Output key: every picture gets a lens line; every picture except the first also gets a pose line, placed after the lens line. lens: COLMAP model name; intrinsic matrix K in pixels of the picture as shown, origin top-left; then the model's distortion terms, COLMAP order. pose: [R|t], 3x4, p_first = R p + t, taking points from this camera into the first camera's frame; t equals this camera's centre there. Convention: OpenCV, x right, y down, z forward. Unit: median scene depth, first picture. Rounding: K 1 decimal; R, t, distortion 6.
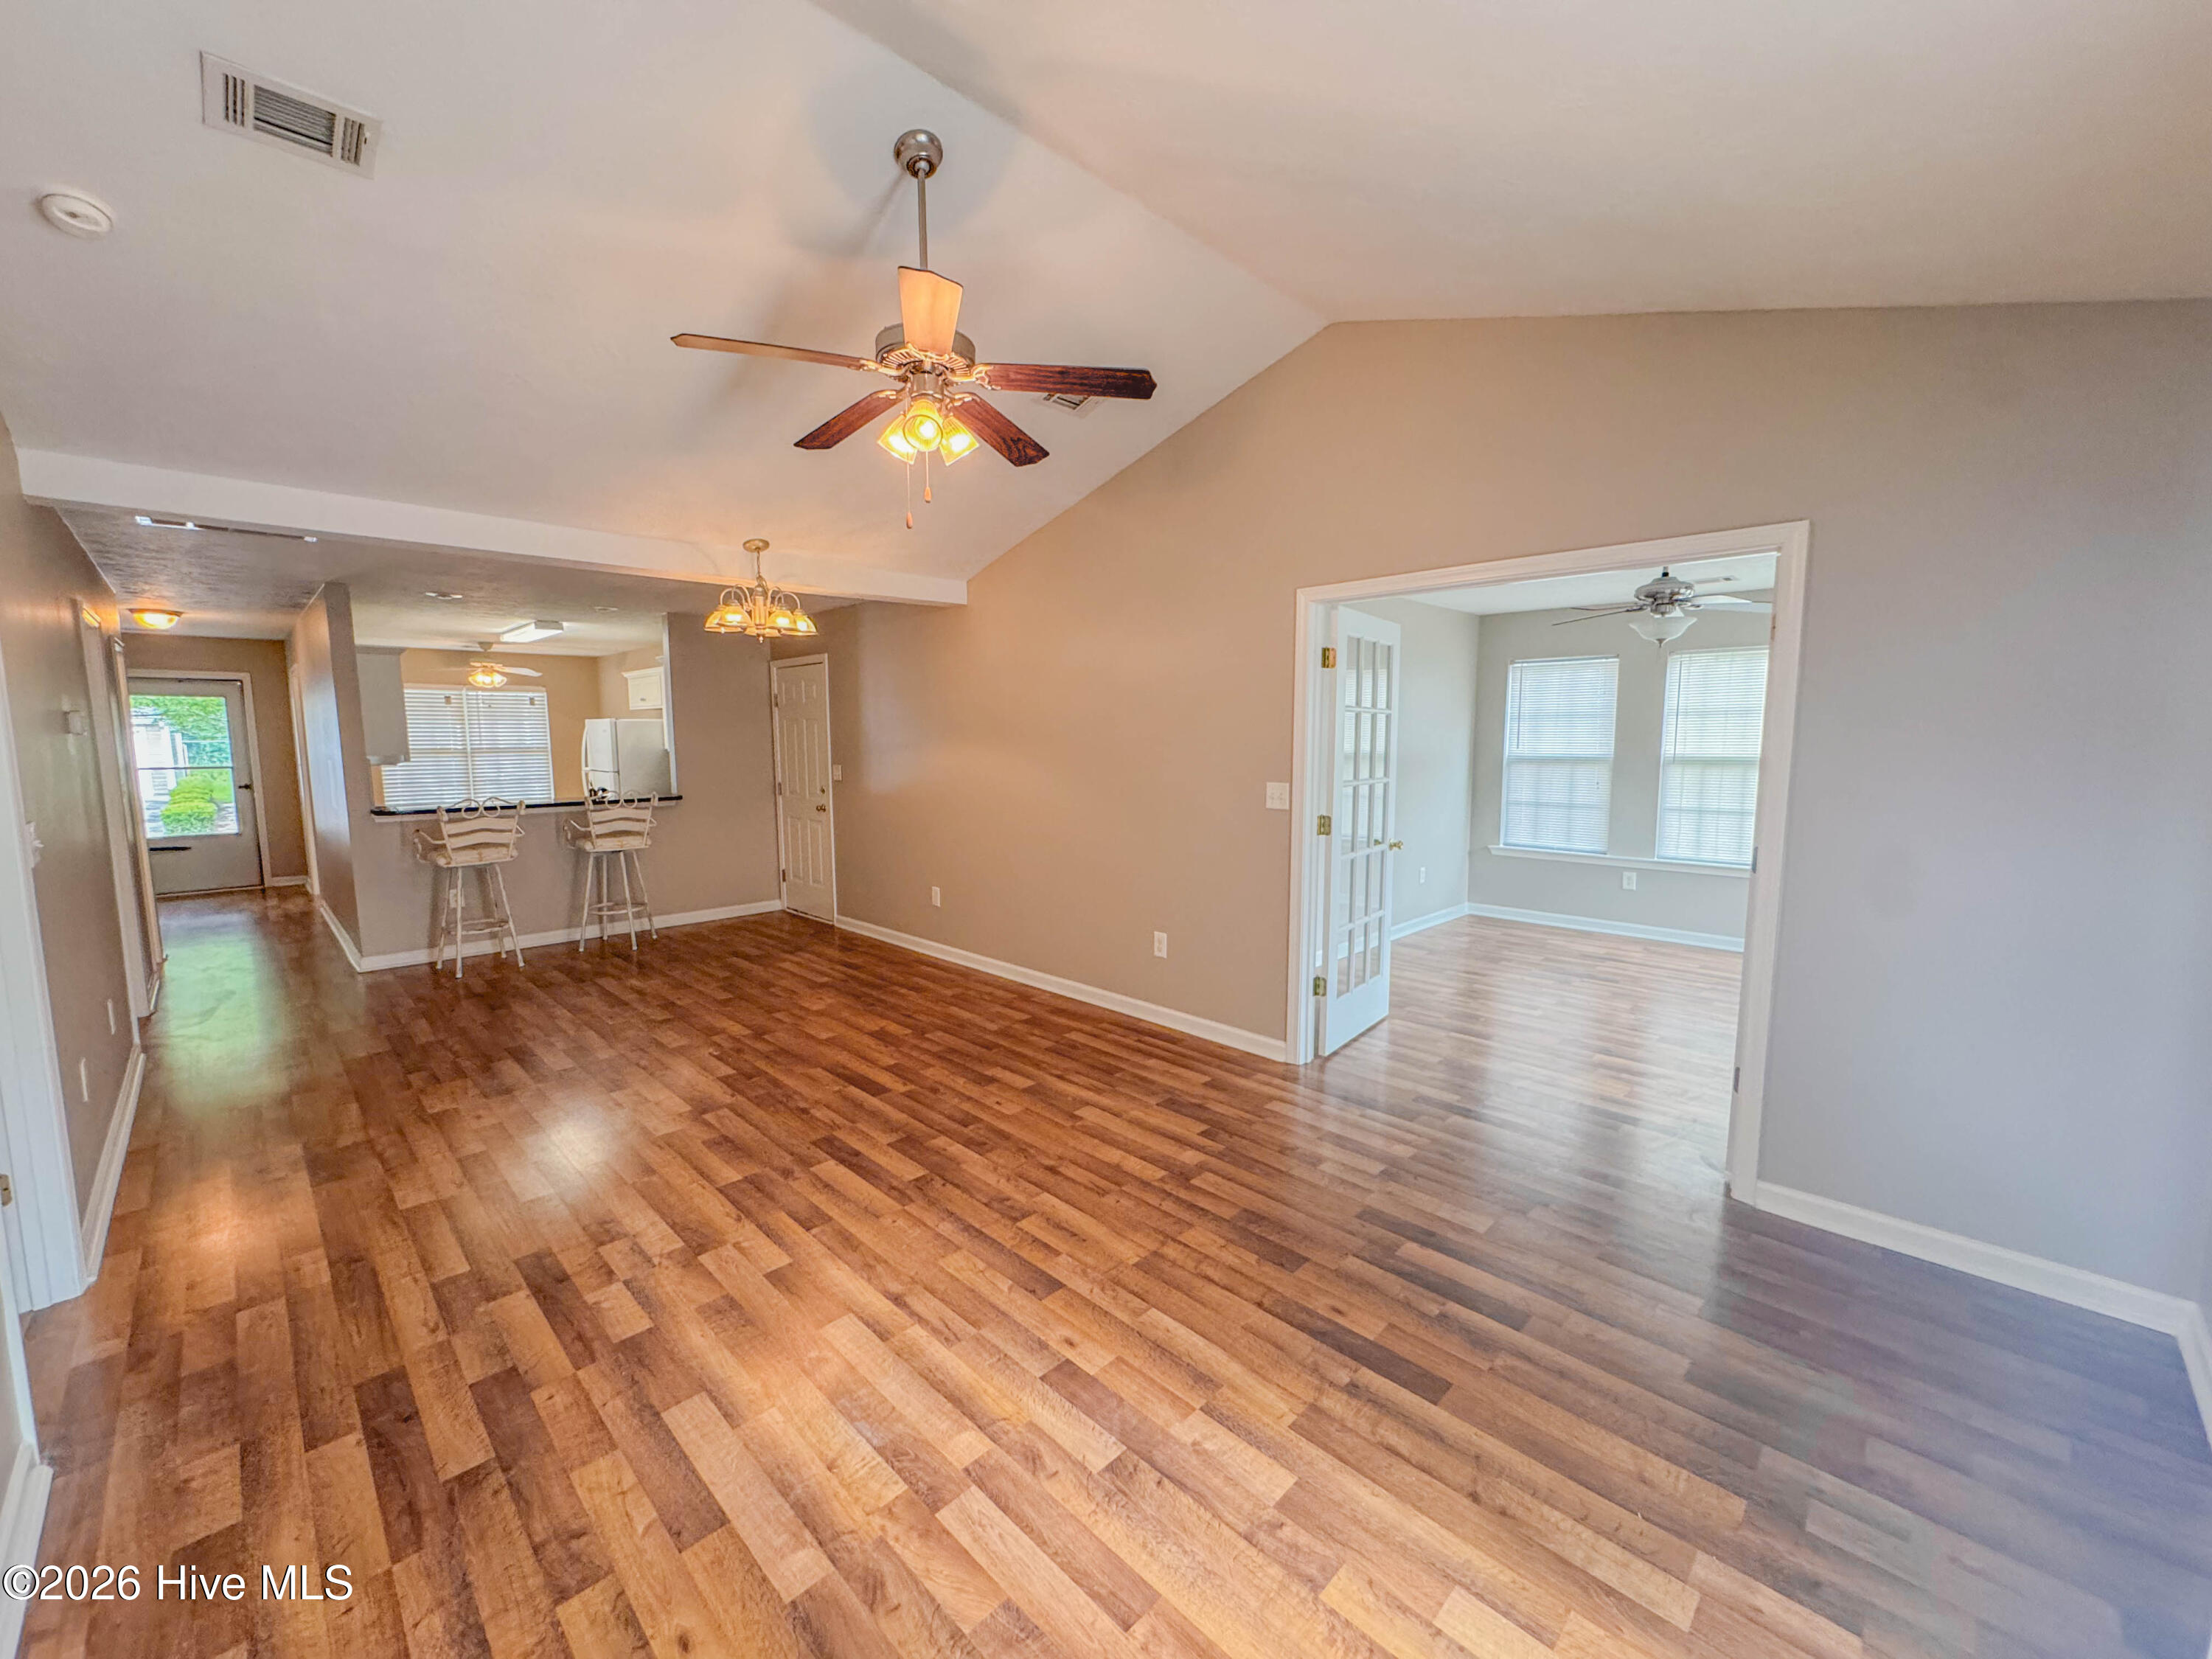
lens RADIAL K [[886.7, 0, 1102.4], [0, 886.7, 828.6], [0, 0, 1]] dist [-0.002168, 0.000459]
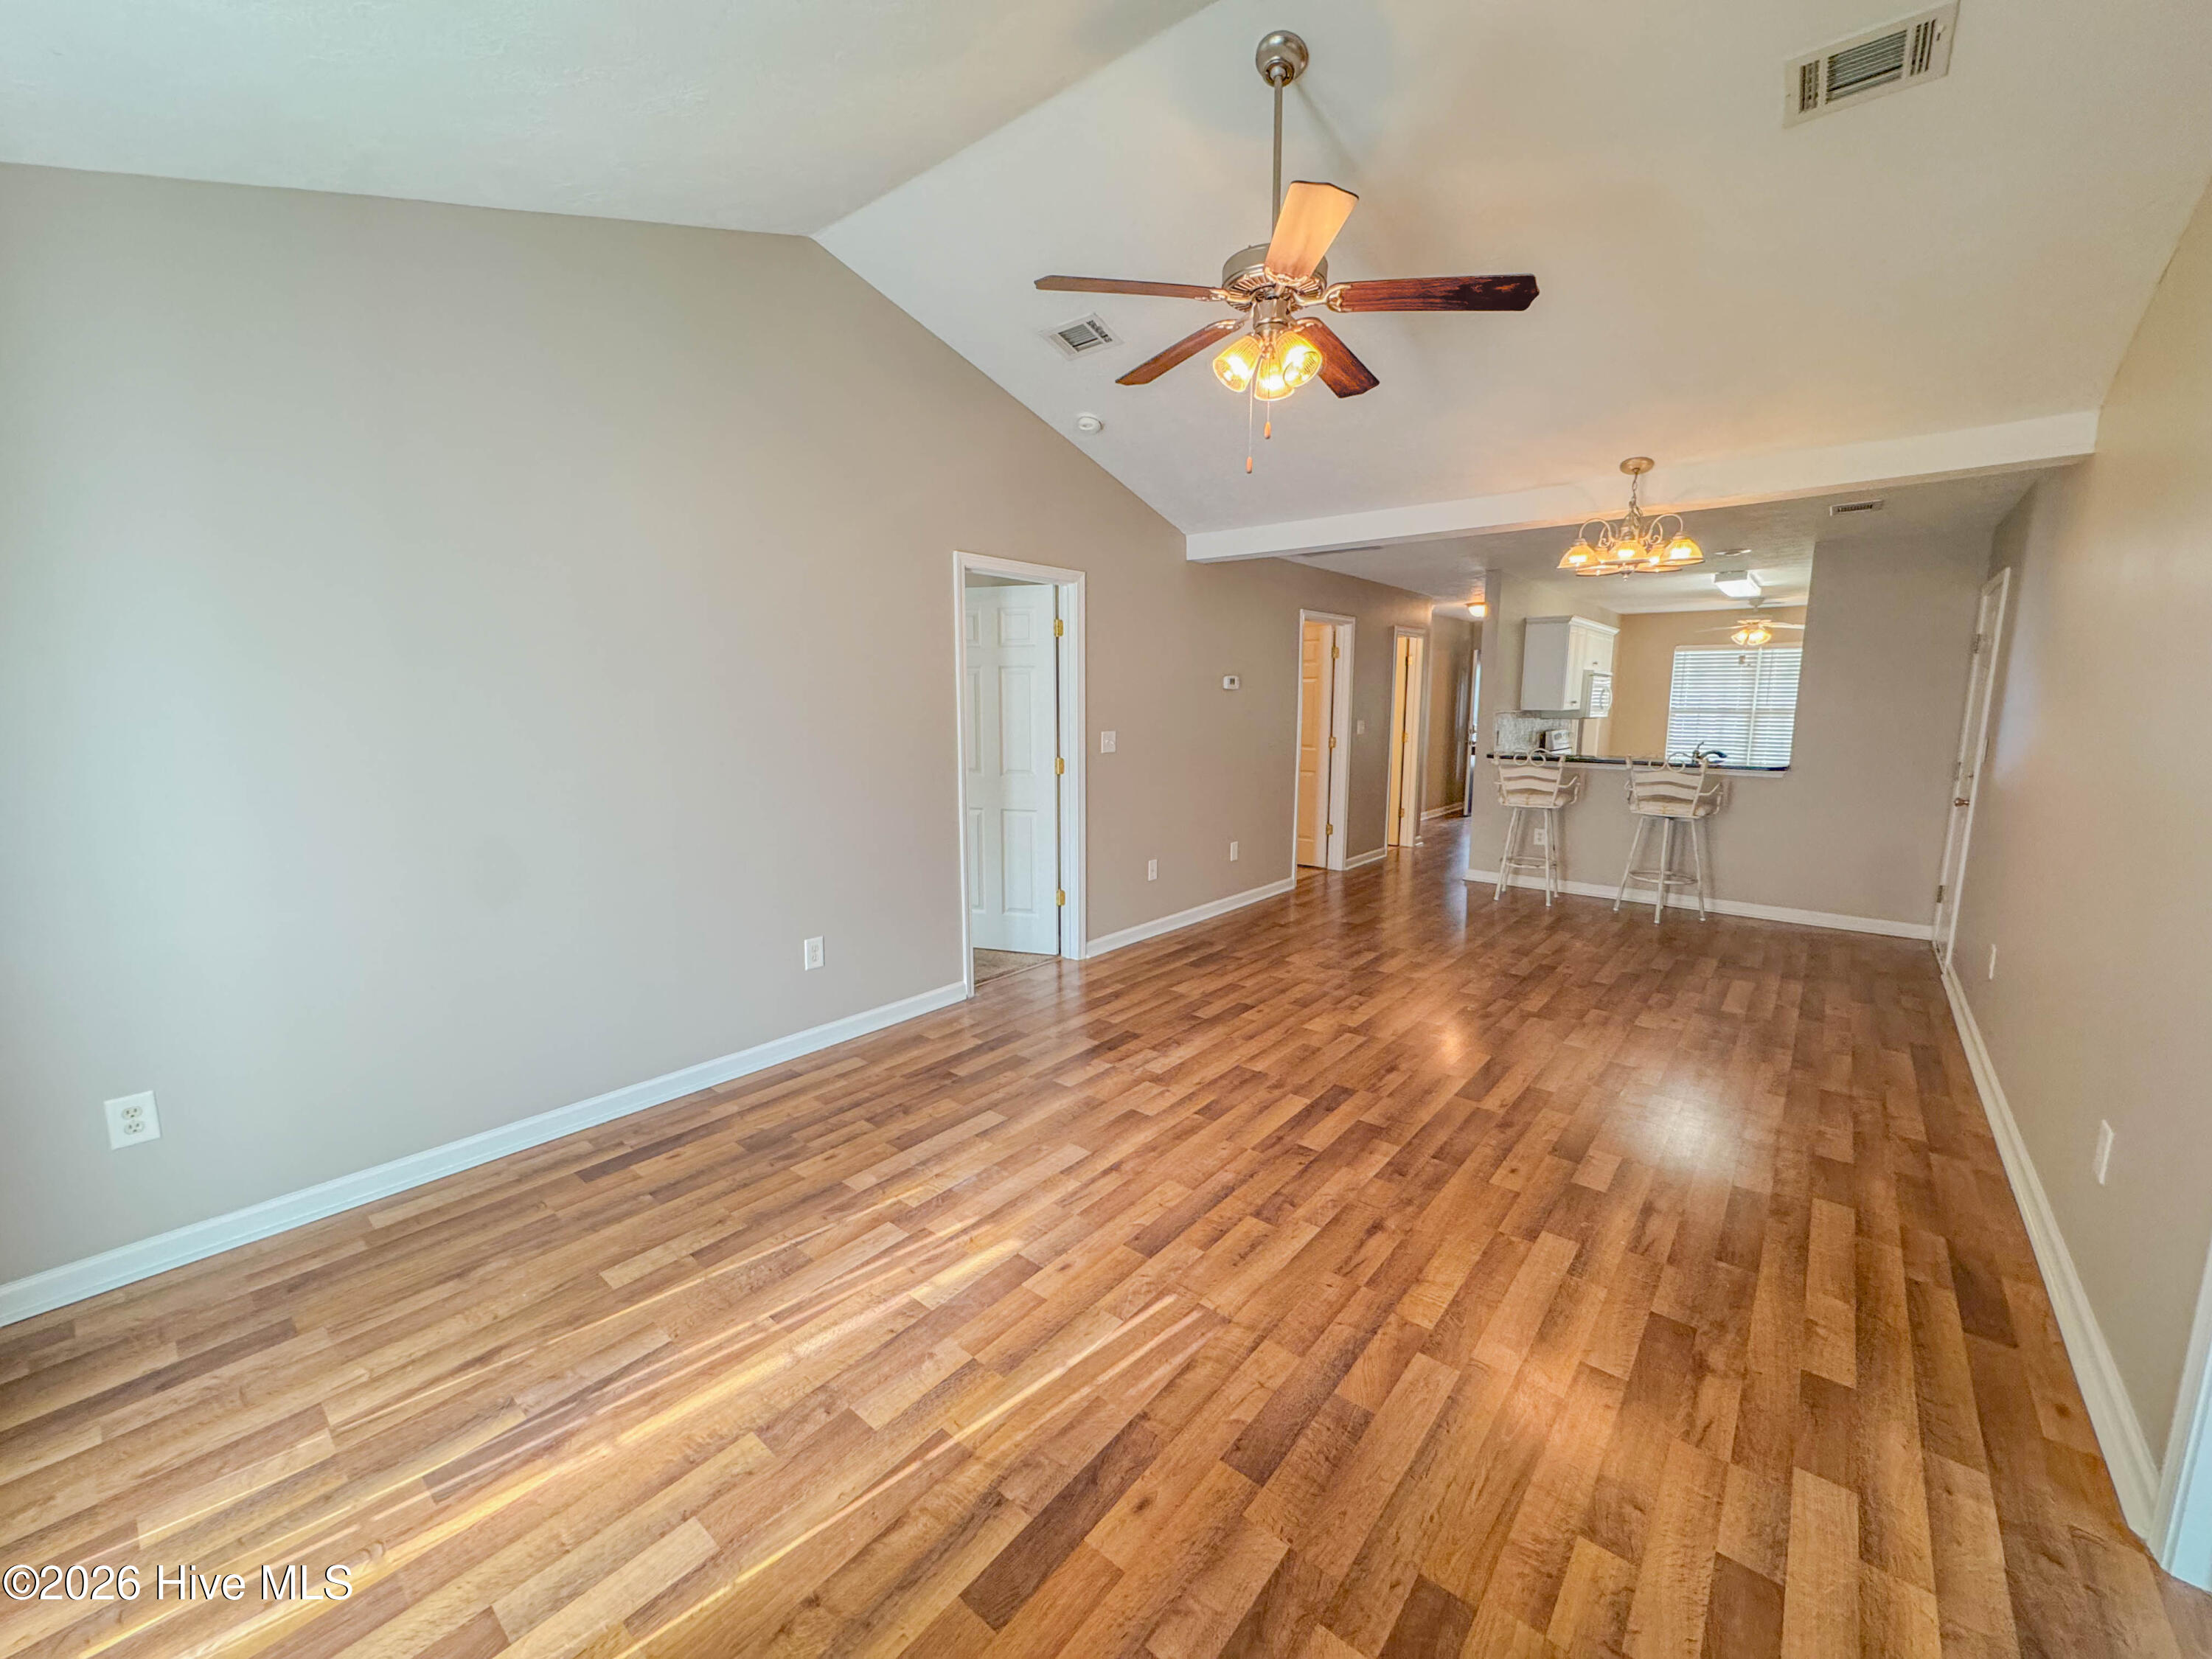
lens RADIAL K [[864.7, 0, 1113.6], [0, 864.7, 876.6], [0, 0, 1]] dist [-0.001397, -0.000008]
pose [[0.095763, 0.205764, -0.973905, 0.639310], [-0.110250, 0.974574, 0.195064, -0.059533], [0.989280, 0.088693, 0.116013, 0.654298]]
